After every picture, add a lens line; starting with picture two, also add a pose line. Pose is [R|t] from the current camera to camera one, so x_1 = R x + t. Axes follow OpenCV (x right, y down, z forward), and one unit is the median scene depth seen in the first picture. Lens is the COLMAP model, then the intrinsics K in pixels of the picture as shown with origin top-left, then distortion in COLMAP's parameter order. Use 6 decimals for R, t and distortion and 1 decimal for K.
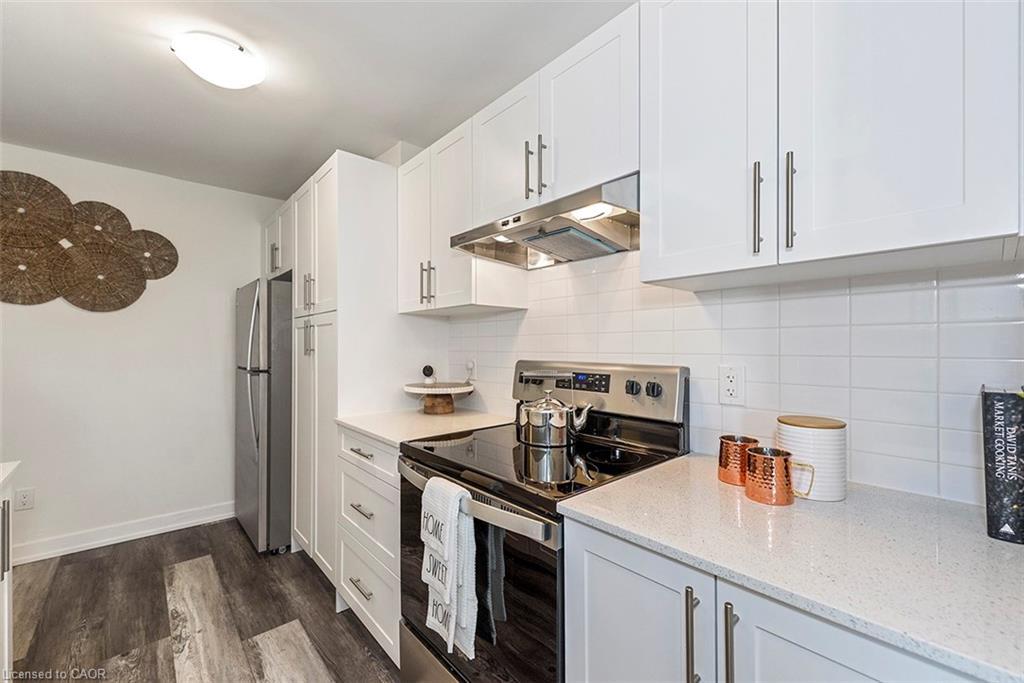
lens RADIAL K [[425.4, 0, 503.7], [0, 425.4, 344.2], [0, 0, 1]] dist [0.001664, -0.000364]
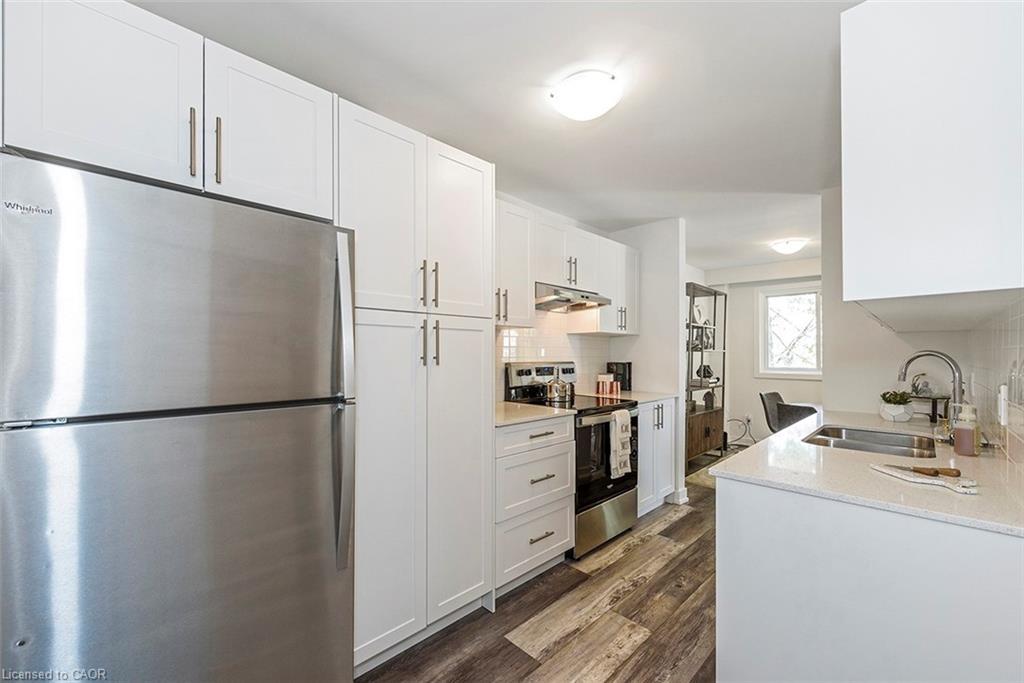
lens RADIAL K [[412.1, 0, 506.9], [0, 412.1, 350.0], [0, 0, 1]] dist [0.000933, -0.000010]
pose [[-0.071103, 0.009387, 0.997425, -1.352391], [-0.004774, 0.999941, -0.009751, 0.005355], [-0.997458, -0.005455, -0.071054, 1.011415]]
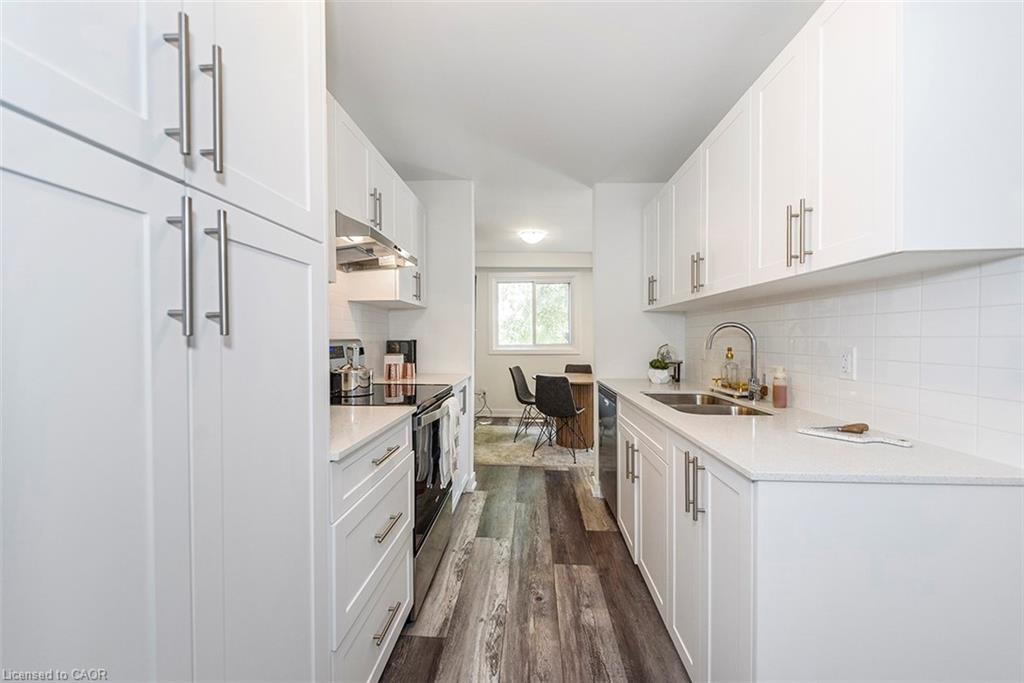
lens RADIAL K [[392.4, 0, 507.3], [0, 392.4, 339.1], [0, 0, 1]] dist [0.002358, -0.000621]
pose [[-0.718133, -0.002577, 0.695901, -0.852961], [0.000636, 0.999990, 0.004360, 0.030018], [-0.695906, 0.003574, -0.718124, 1.157120]]
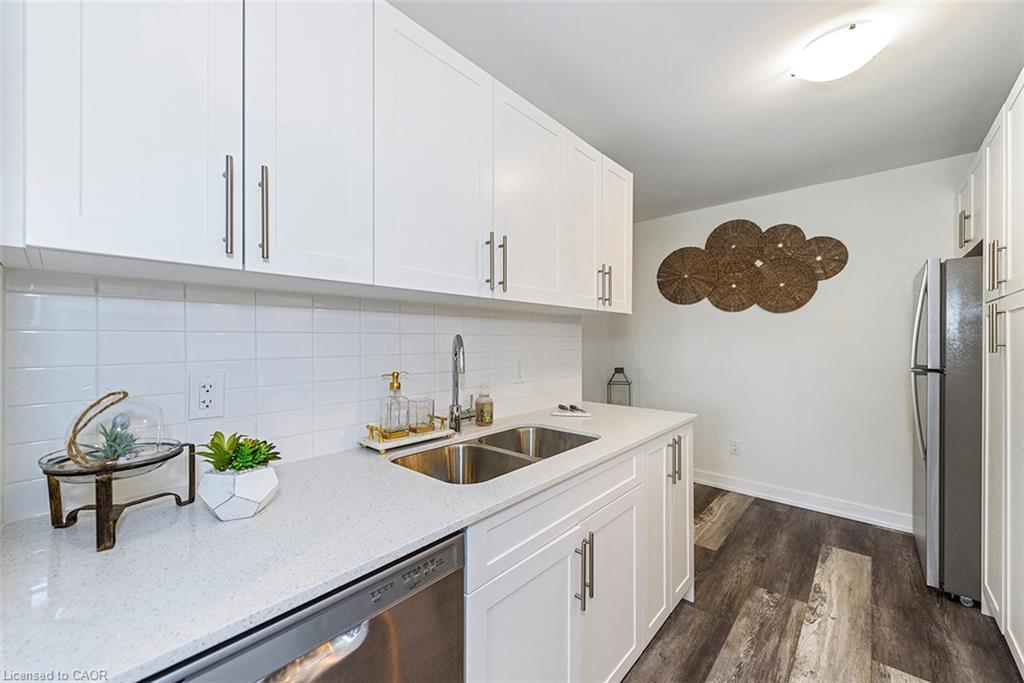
lens RADIAL K [[392.4, 0, 507.3], [0, 392.4, 339.1], [0, 0, 1]] dist [0.002358, -0.000621]
pose [[0.120054, -0.004526, -0.992757, 0.122949], [0.002244, 0.999988, -0.004287, 0.004460], [0.992765, -0.001714, 0.120063, 0.100817]]
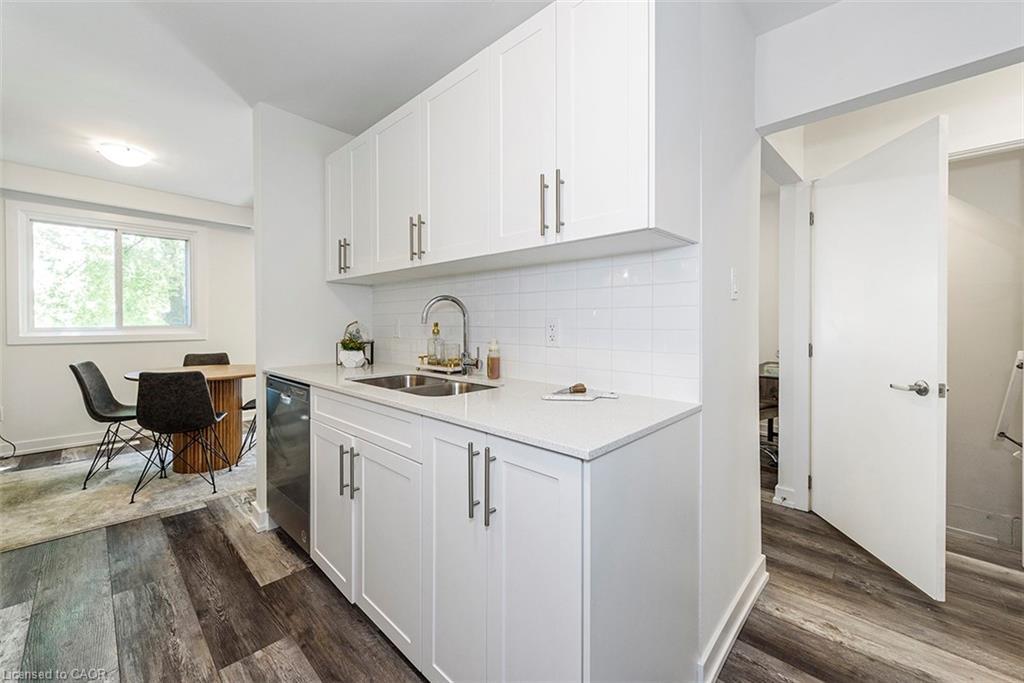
lens RADIAL K [[405.4, 0, 504.9], [0, 405.4, 321.4], [0, 0, 1]] dist [0.002664, -0.000576]
pose [[-0.995588, -0.001485, -0.093824, -0.628575], [-0.001457, 0.999999, -0.000374, 0.054275], [0.093824, -0.000236, -0.995589, 1.040016]]
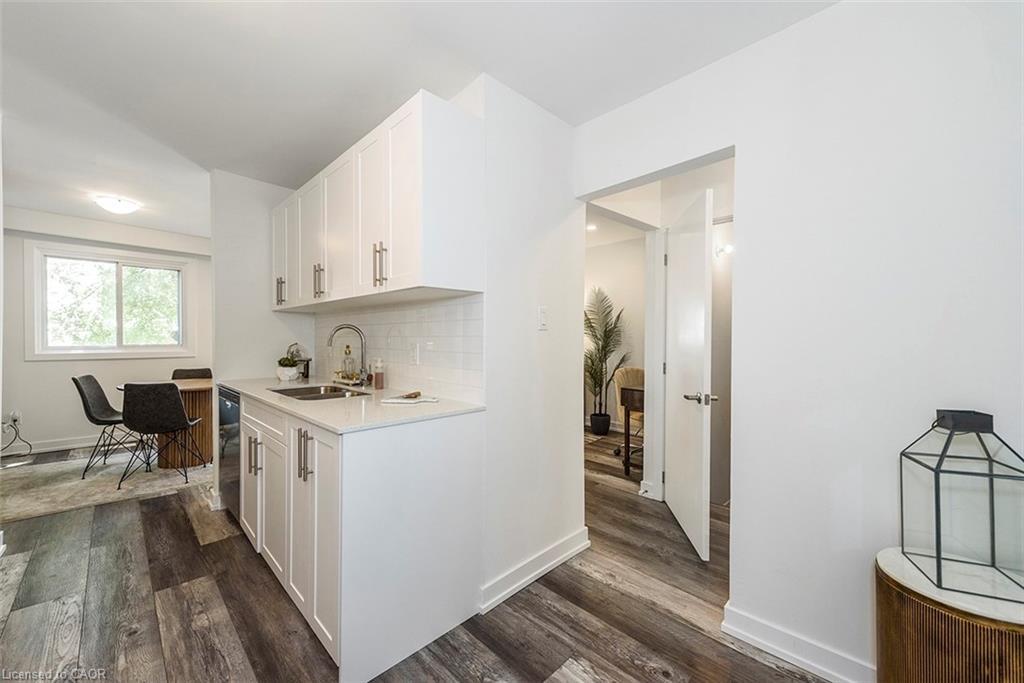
lens RADIAL K [[400.0, 0, 506.6], [0, 400.0, 339.1], [0, 0, 1]] dist [0.000416, -0.000292]
pose [[-0.997422, -0.004421, -0.071623, -0.966091], [-0.004477, 0.999990, 0.000622, 0.035048], [0.071620, 0.000941, -0.997432, 1.312354]]
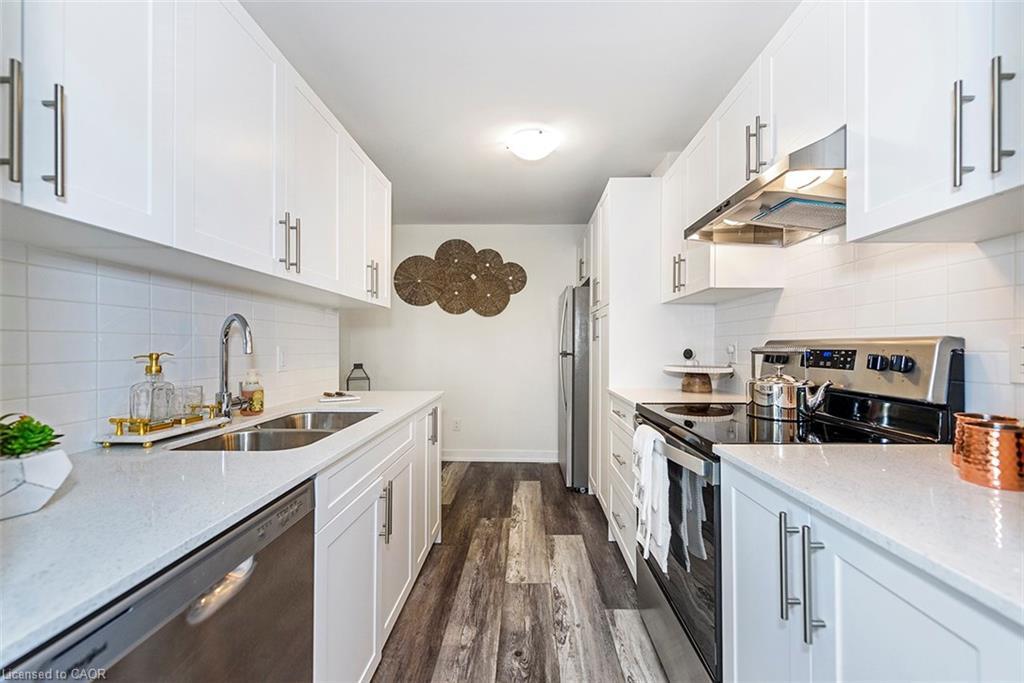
lens RADIAL K [[400.5, 0, 512.0], [0, 400.5, 341.5], [0, 0, 1]] dist [0.000746, -0.000171]
pose [[0.737066, -0.005028, -0.675802, 0.201625], [-0.001173, 0.999961, -0.008718, 0.043951], [0.675820, 0.007219, 0.737032, -0.080868]]
